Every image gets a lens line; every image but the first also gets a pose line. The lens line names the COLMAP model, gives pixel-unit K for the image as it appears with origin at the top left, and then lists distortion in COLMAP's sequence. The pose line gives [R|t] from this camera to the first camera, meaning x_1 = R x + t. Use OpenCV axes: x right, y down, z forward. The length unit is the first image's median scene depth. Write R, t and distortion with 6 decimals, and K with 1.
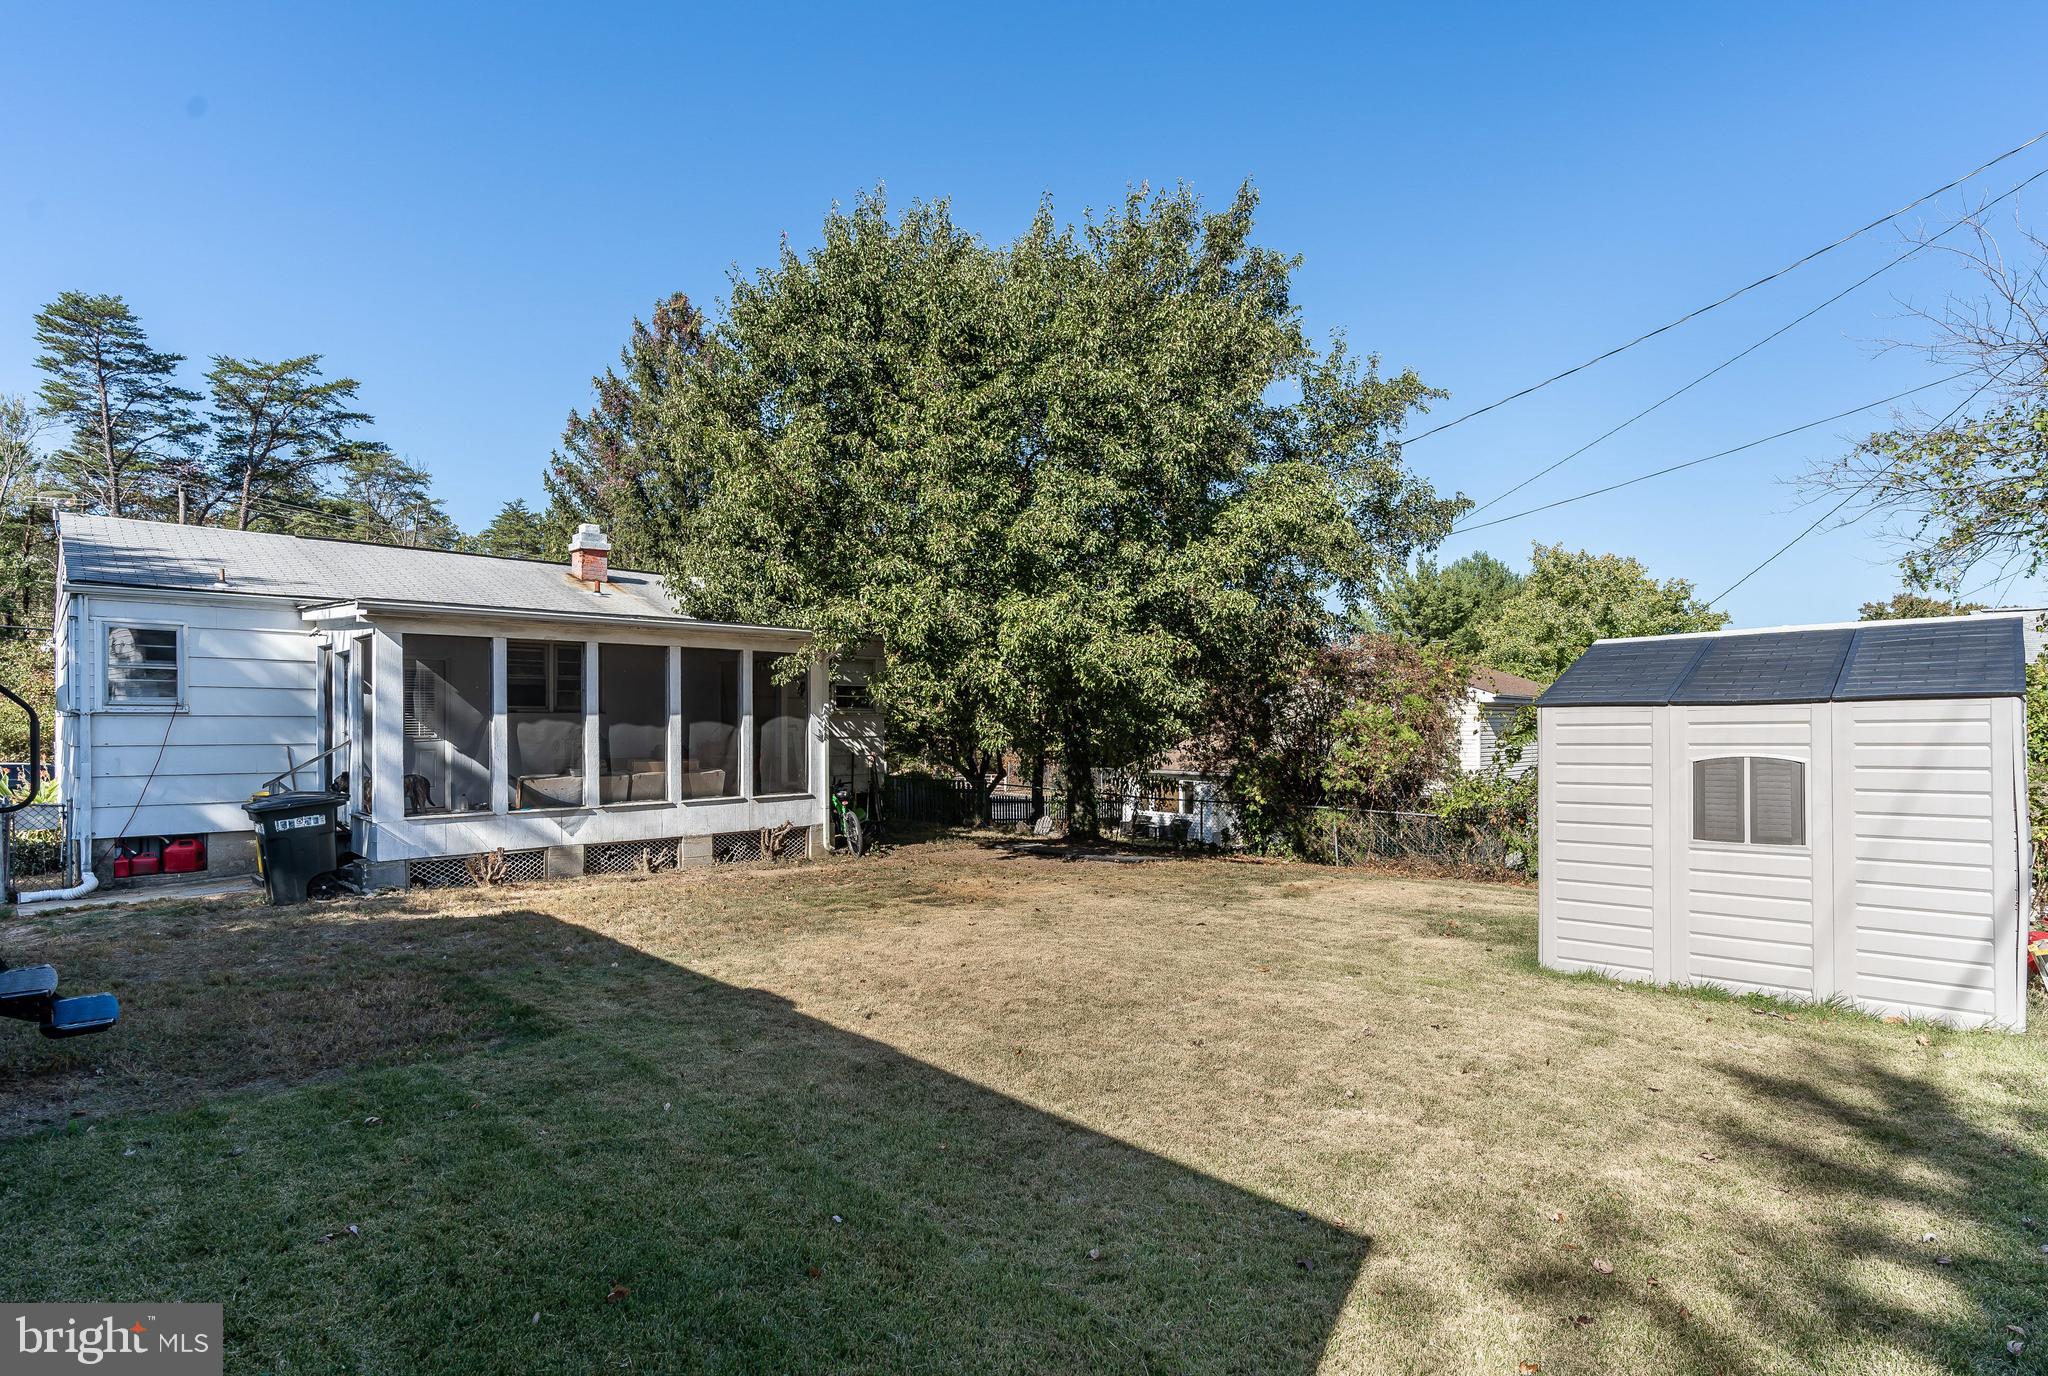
lens RADIAL K [[1019.2, 0, 1022.6], [0, 1019.2, 728.1], [0, 0, 1]] dist [0.001797, -0.000123]
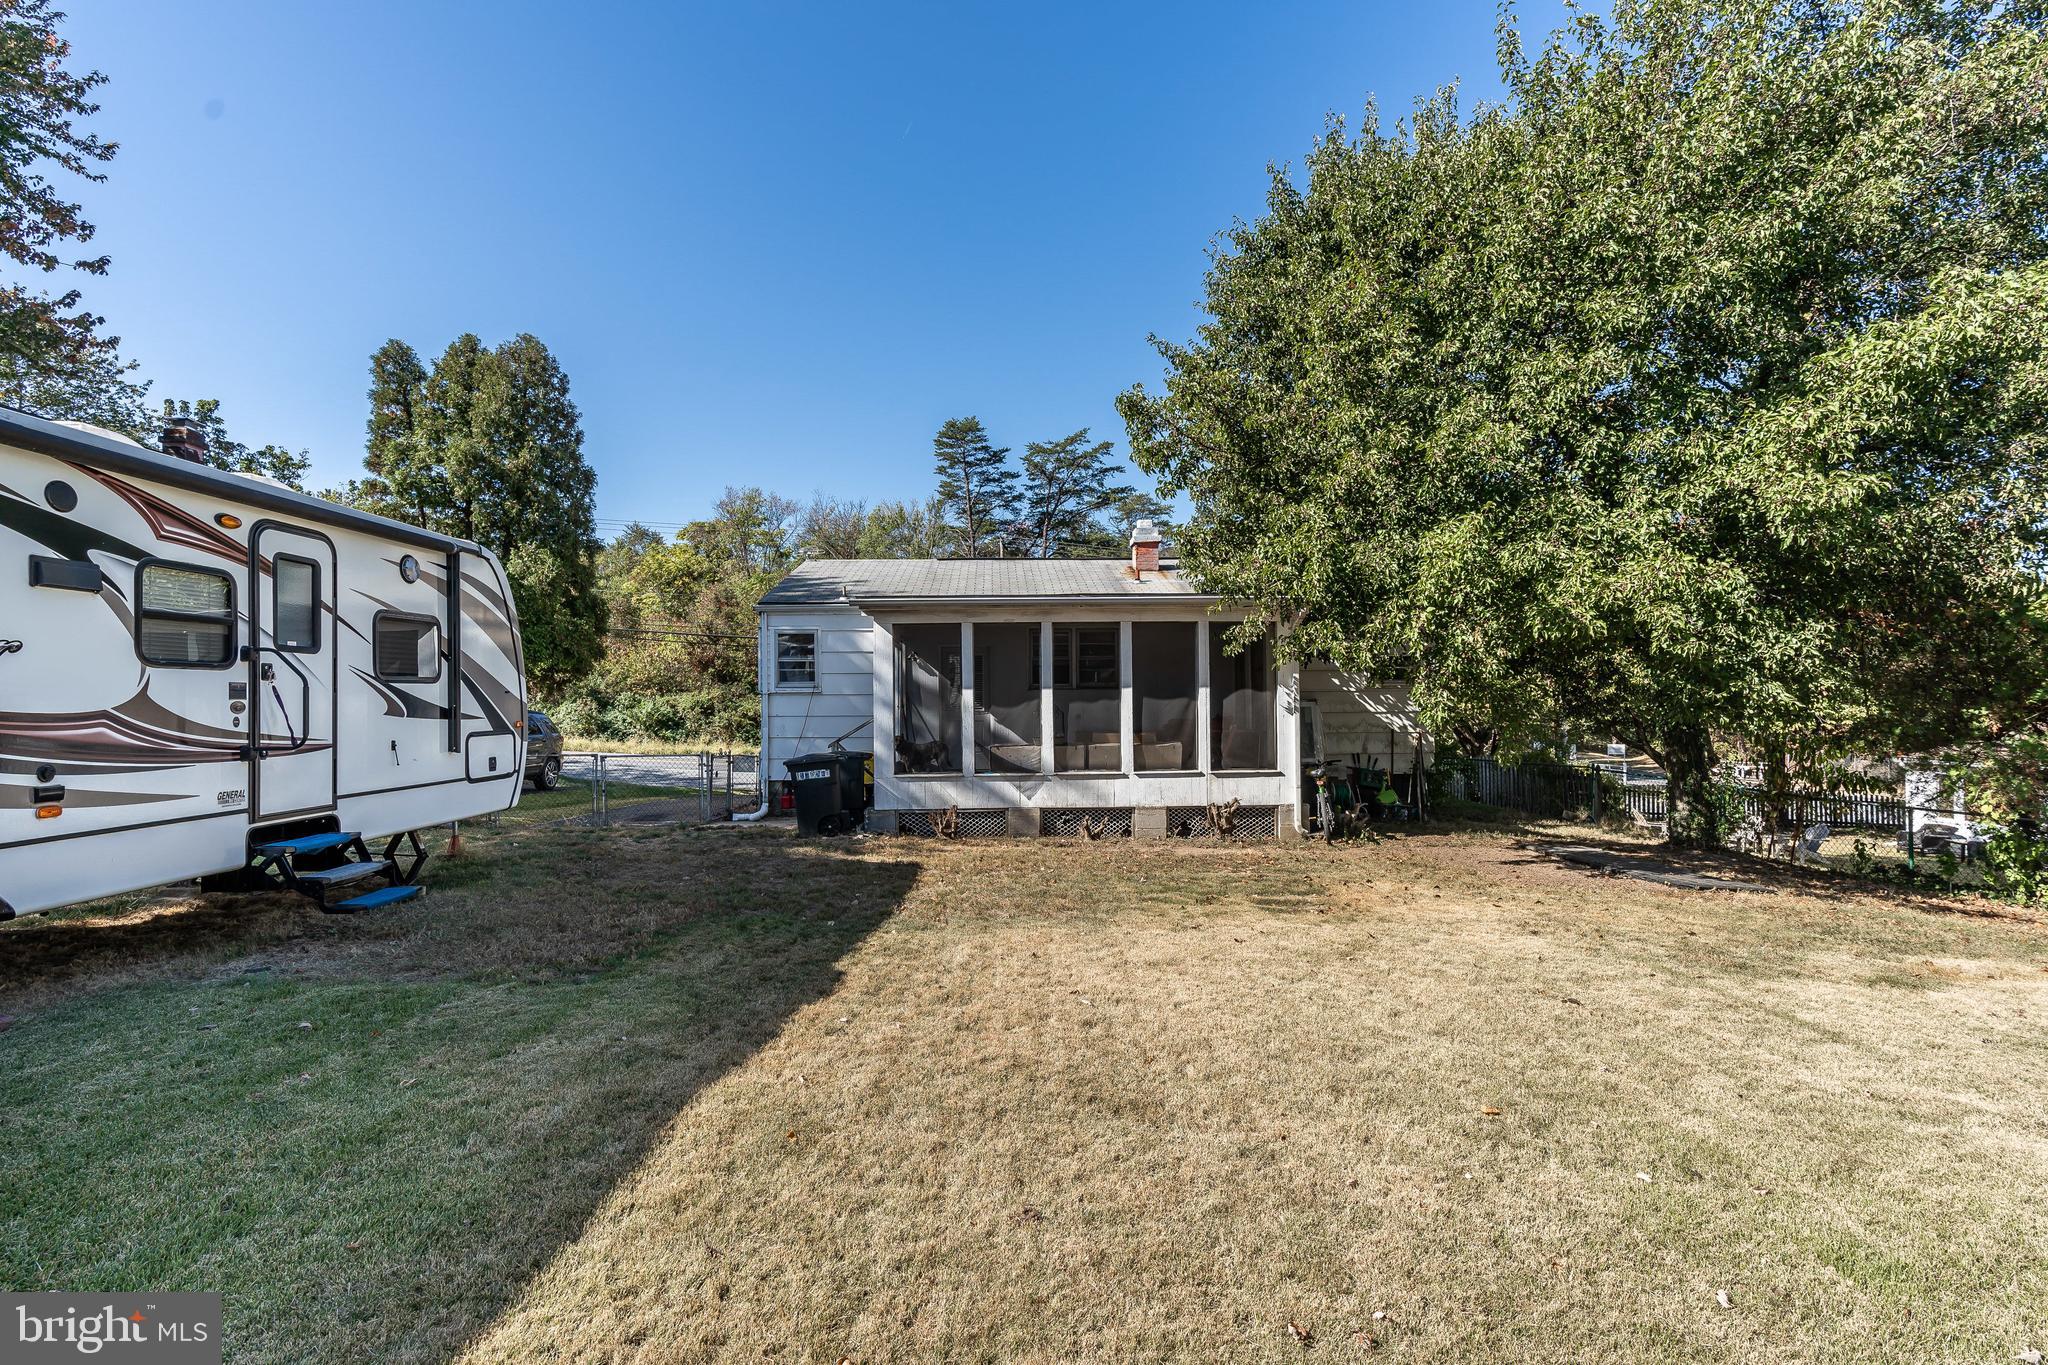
lens RADIAL K [[923.3, 0, 1016.4], [0, 923.3, 691.8], [0, 0, 1]] dist [-0.005999, 0.001363]
pose [[0.741325, -0.015331, -0.670972, 0.193154], [0.002577, 0.999797, -0.019997, 0.008798], [0.671142, 0.013095, 0.741213, 0.223842]]
